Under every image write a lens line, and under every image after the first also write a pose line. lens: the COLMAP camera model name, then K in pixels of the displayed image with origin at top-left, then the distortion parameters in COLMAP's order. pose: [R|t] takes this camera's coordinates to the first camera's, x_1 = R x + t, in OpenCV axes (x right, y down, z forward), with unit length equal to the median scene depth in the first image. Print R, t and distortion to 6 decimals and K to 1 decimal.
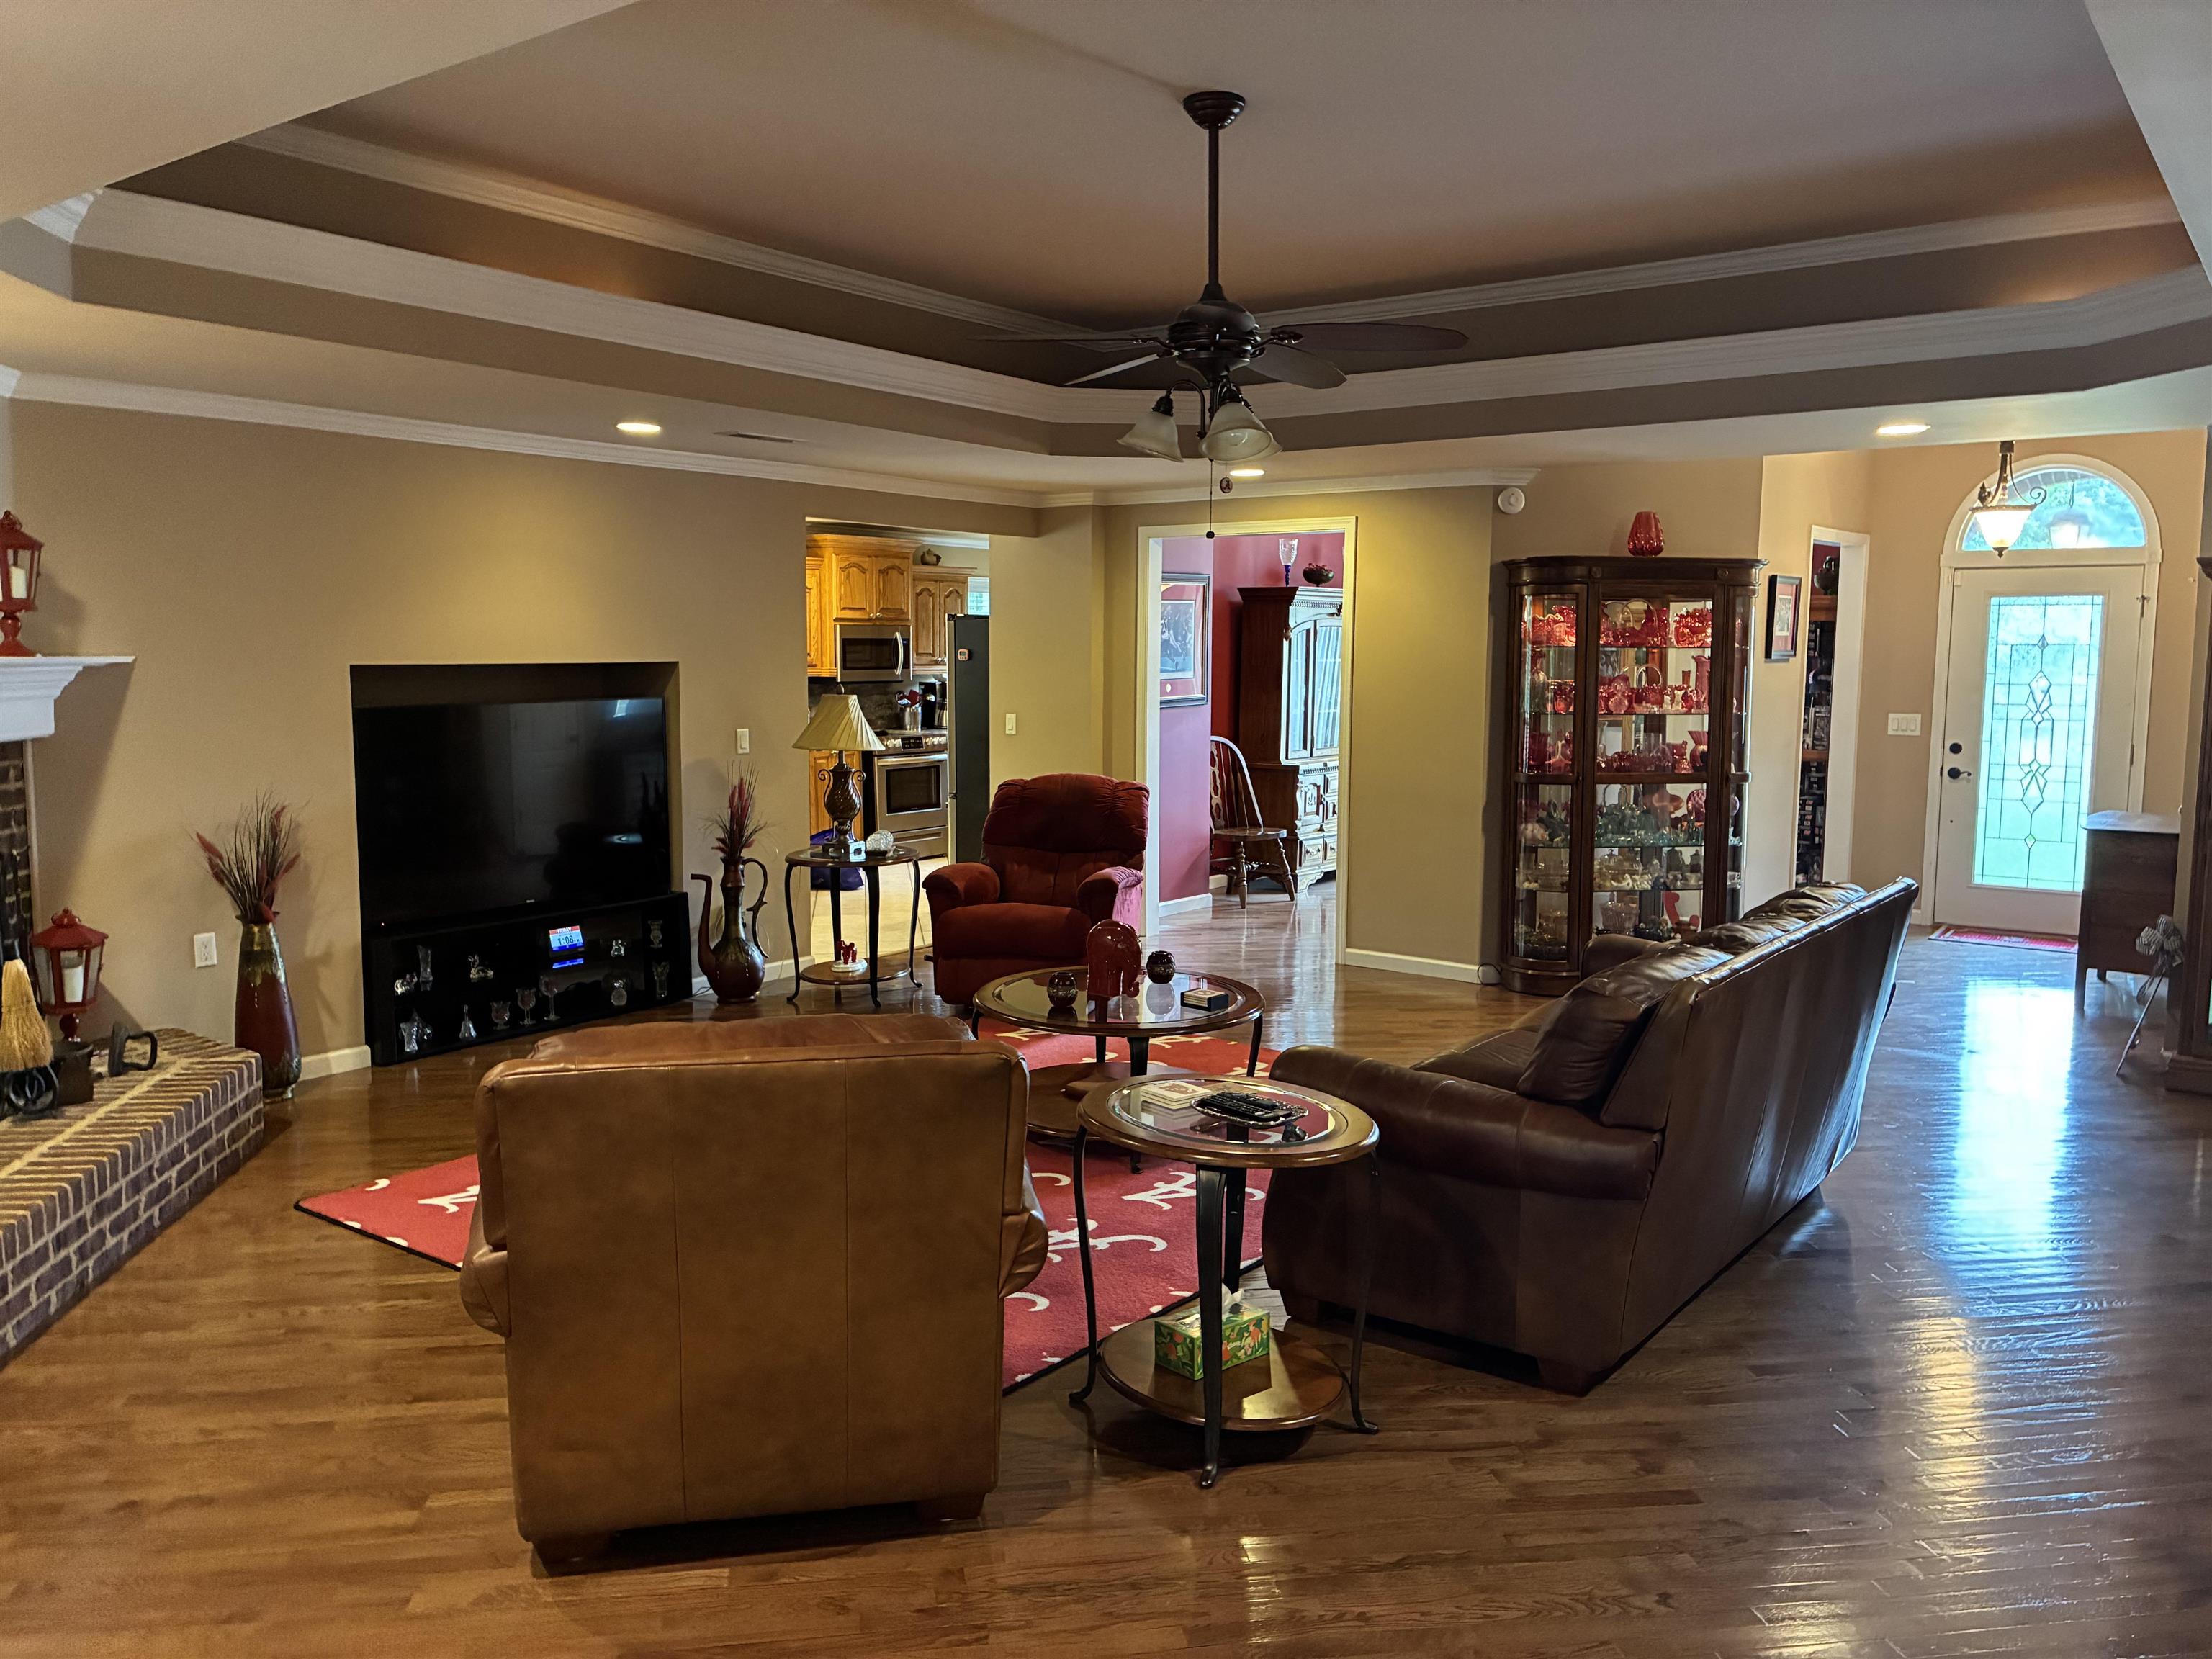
lens RADIAL K [[1652.4, 0, 1106.0], [0, 1652.4, 829.5], [0, 0, 1]] dist [0.003430, 0.002363]
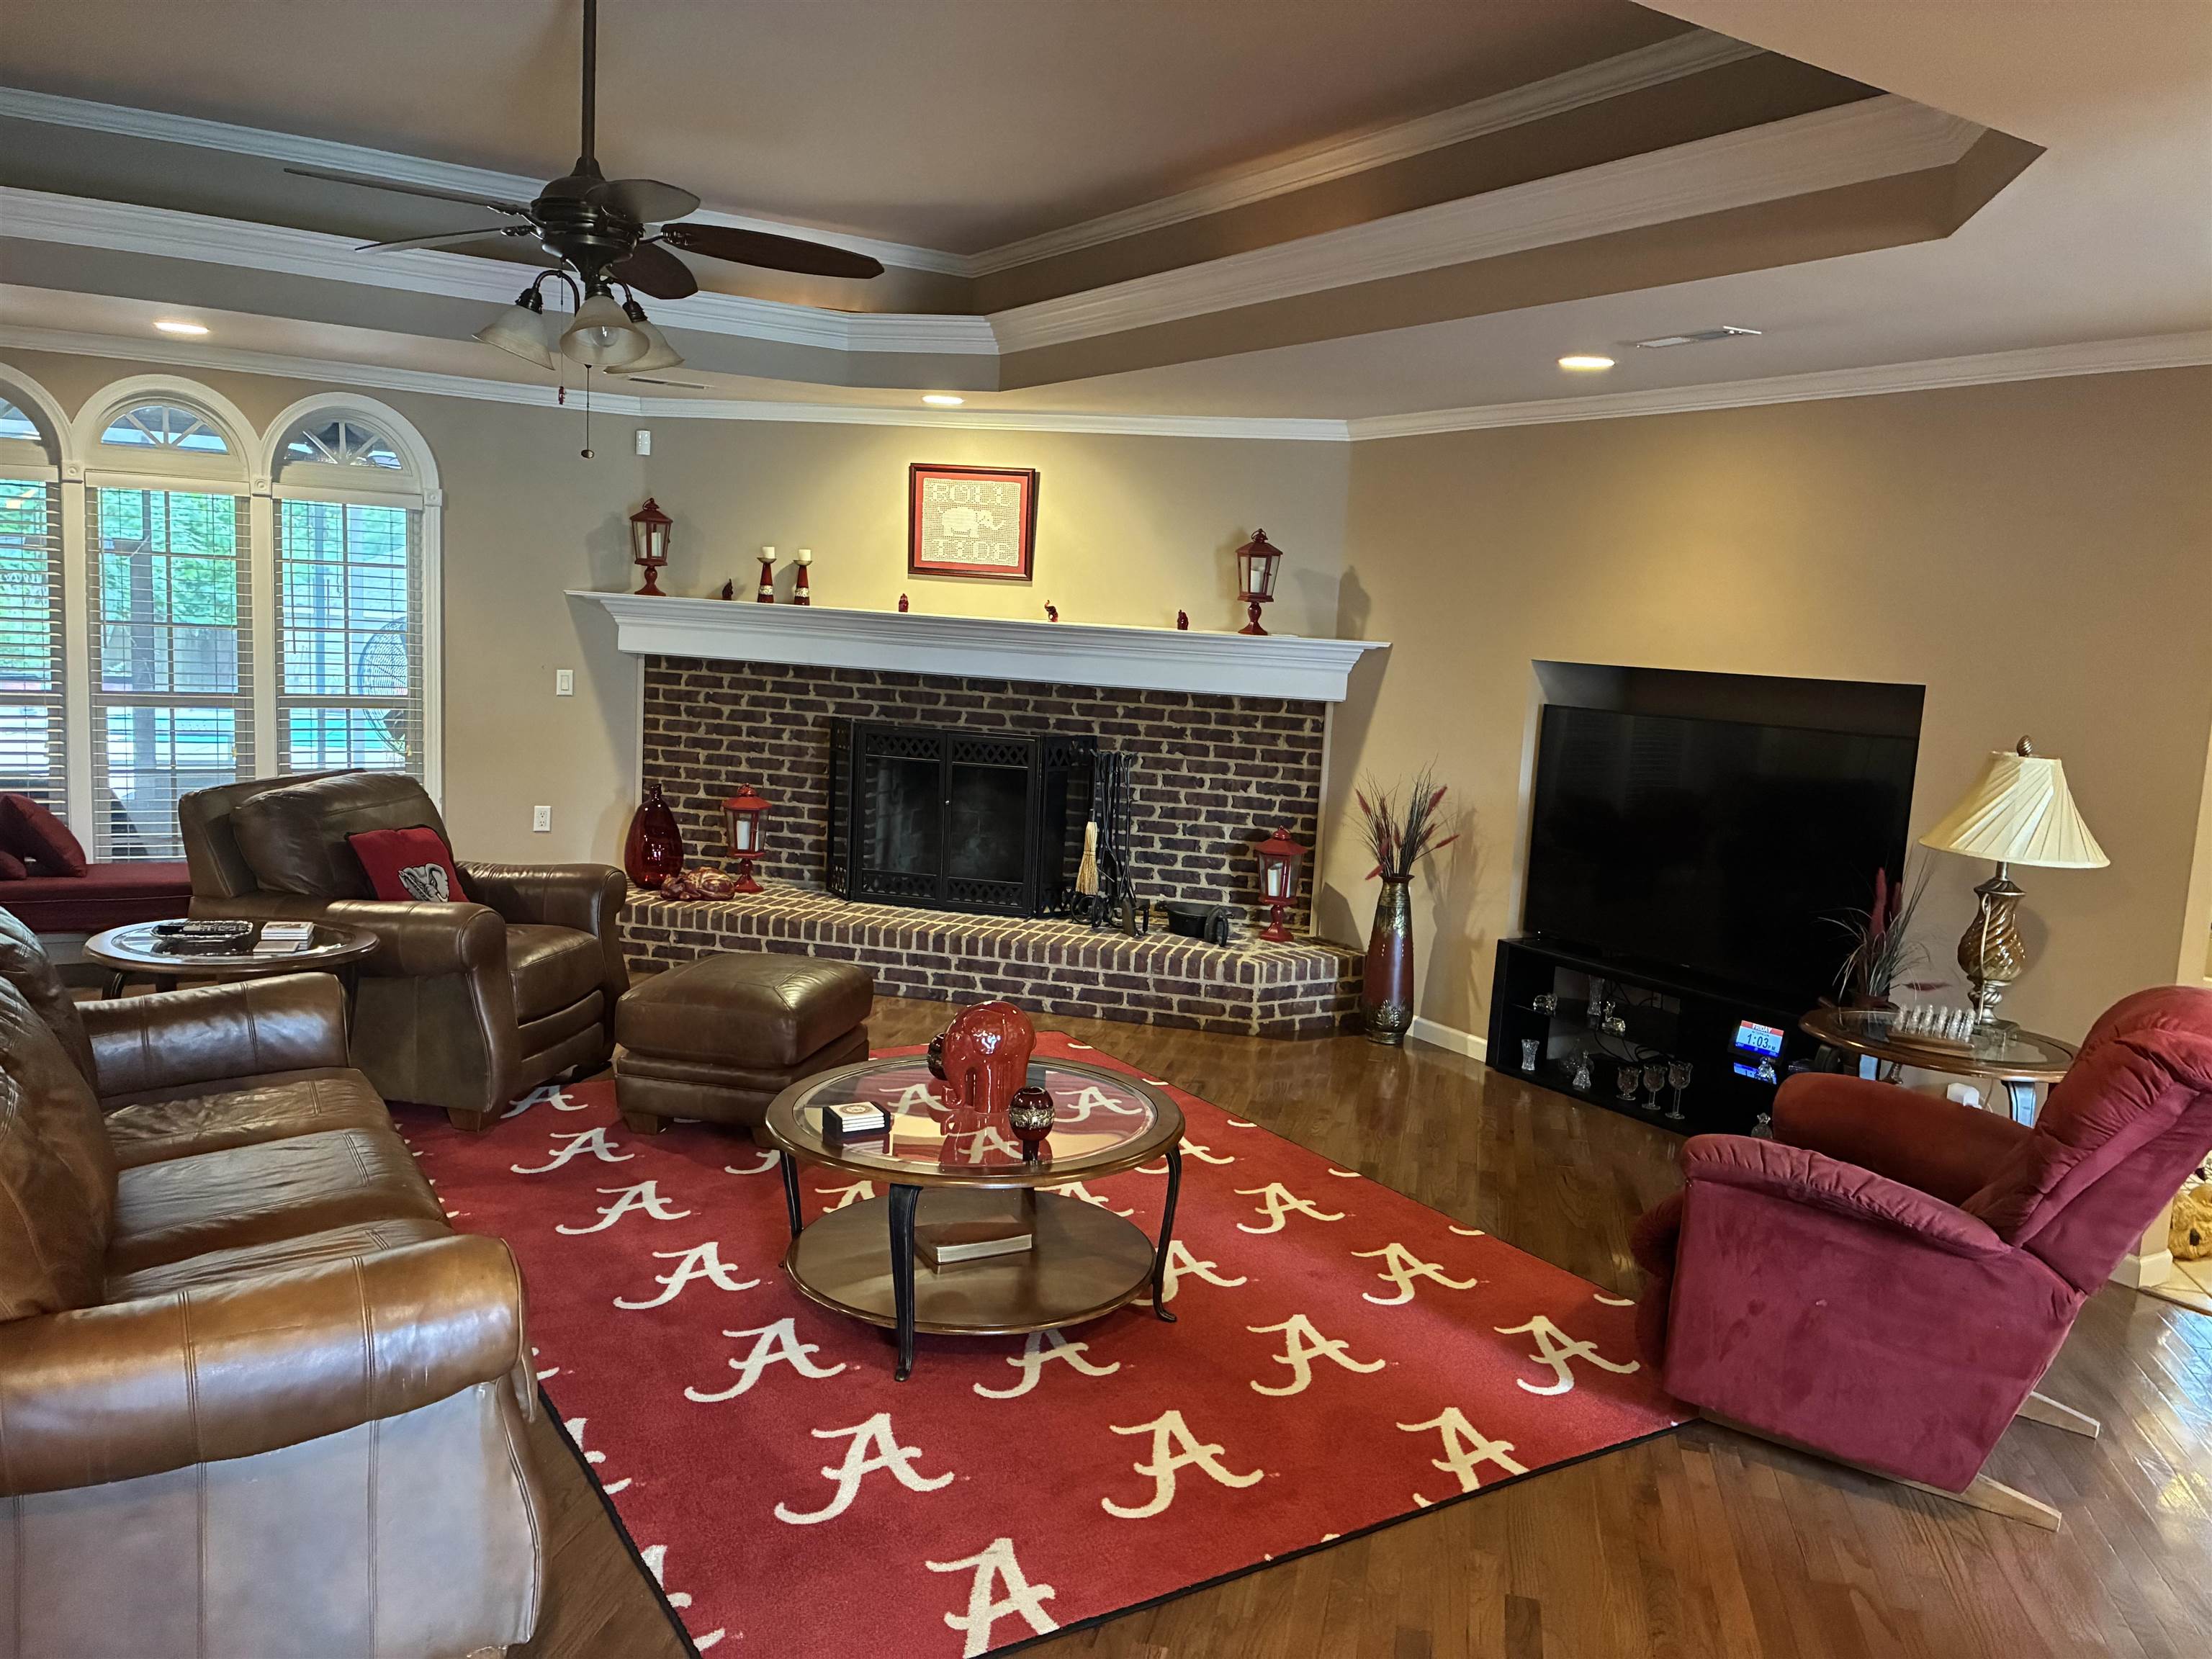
lens RADIAL K [[1652.4, 0, 1106.0], [0, 1652.4, 829.5], [0, 0, 1]] dist [0.003430, 0.002363]
pose [[-0.353887, 0.102757, -0.929626, 0.615424], [-0.153970, 0.973985, 0.166273, -0.139414], [0.922528, 0.201976, -0.328859, 1.223927]]
